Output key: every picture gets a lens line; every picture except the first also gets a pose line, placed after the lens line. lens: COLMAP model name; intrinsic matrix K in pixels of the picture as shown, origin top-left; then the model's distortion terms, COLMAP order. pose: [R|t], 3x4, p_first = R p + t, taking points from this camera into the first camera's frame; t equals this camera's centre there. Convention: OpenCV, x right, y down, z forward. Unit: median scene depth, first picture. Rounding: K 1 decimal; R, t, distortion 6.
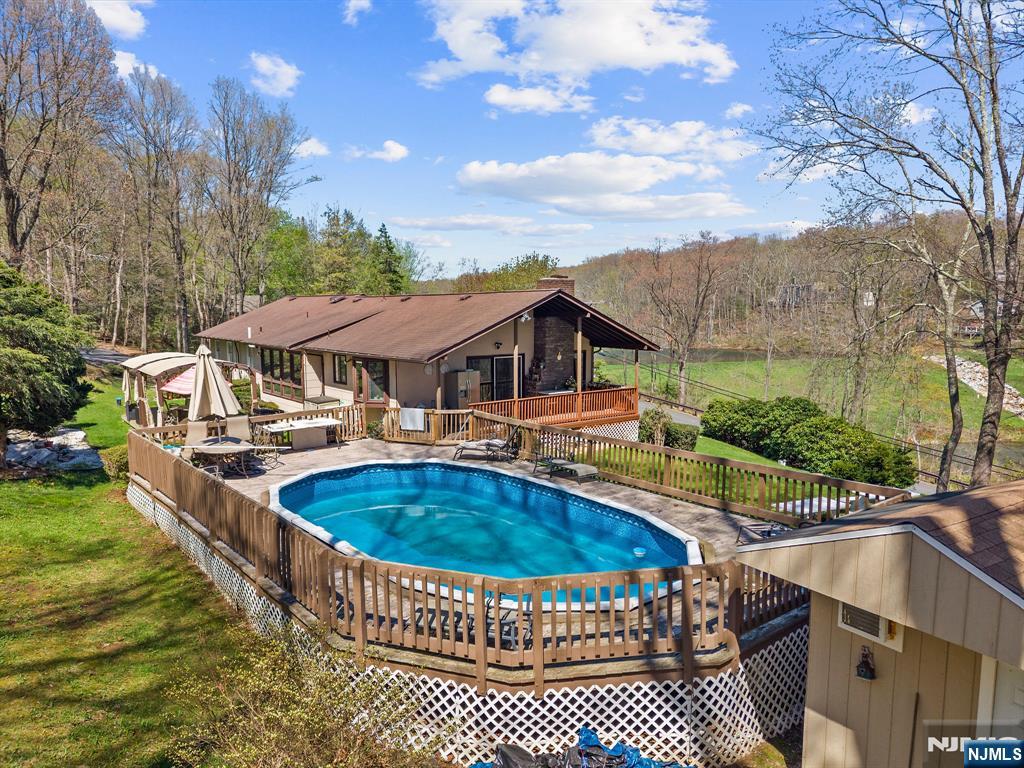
lens RADIAL K [[672.3, 0, 507.7], [0, 672.3, 405.2], [0, 0, 1]] dist [0.112468, -0.167520]
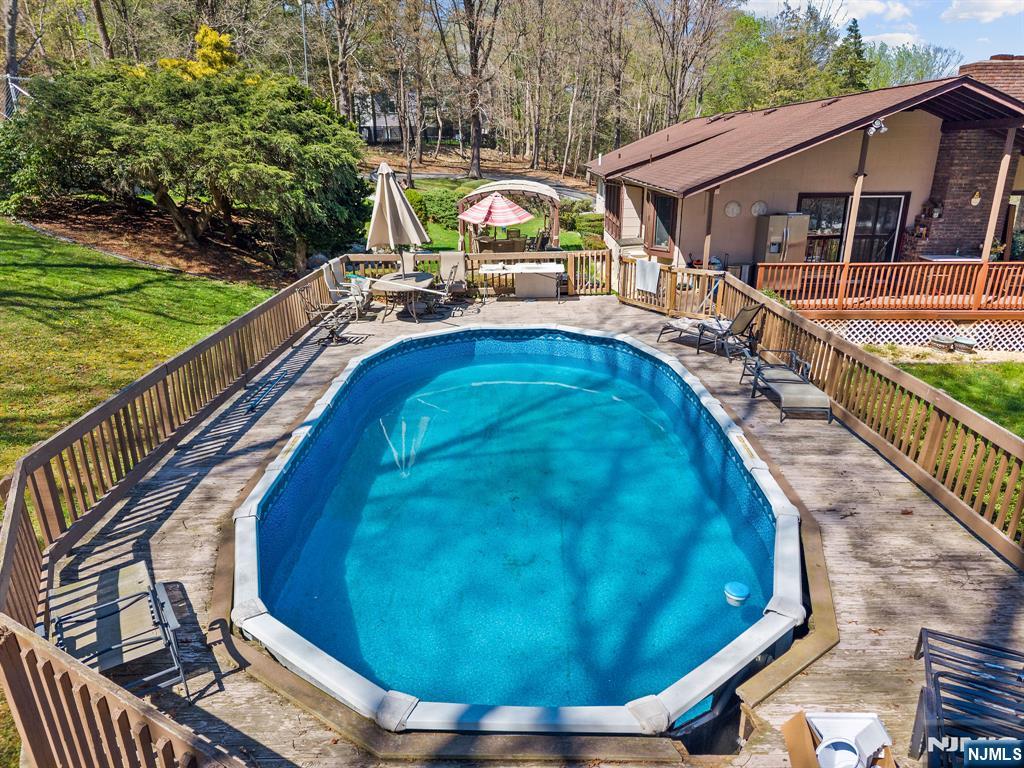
lens RADIAL K [[680.6, 0, 512.0], [0, 680.6, 384.0], [0, 0, 1]] dist [0.016503, -0.002532]
pose [[0.773602, 0.204277, -0.599843, 0.173034], [-0.083504, 0.971222, 0.223058, -0.014887], [0.628146, -0.122469, 0.768397, 0.267946]]
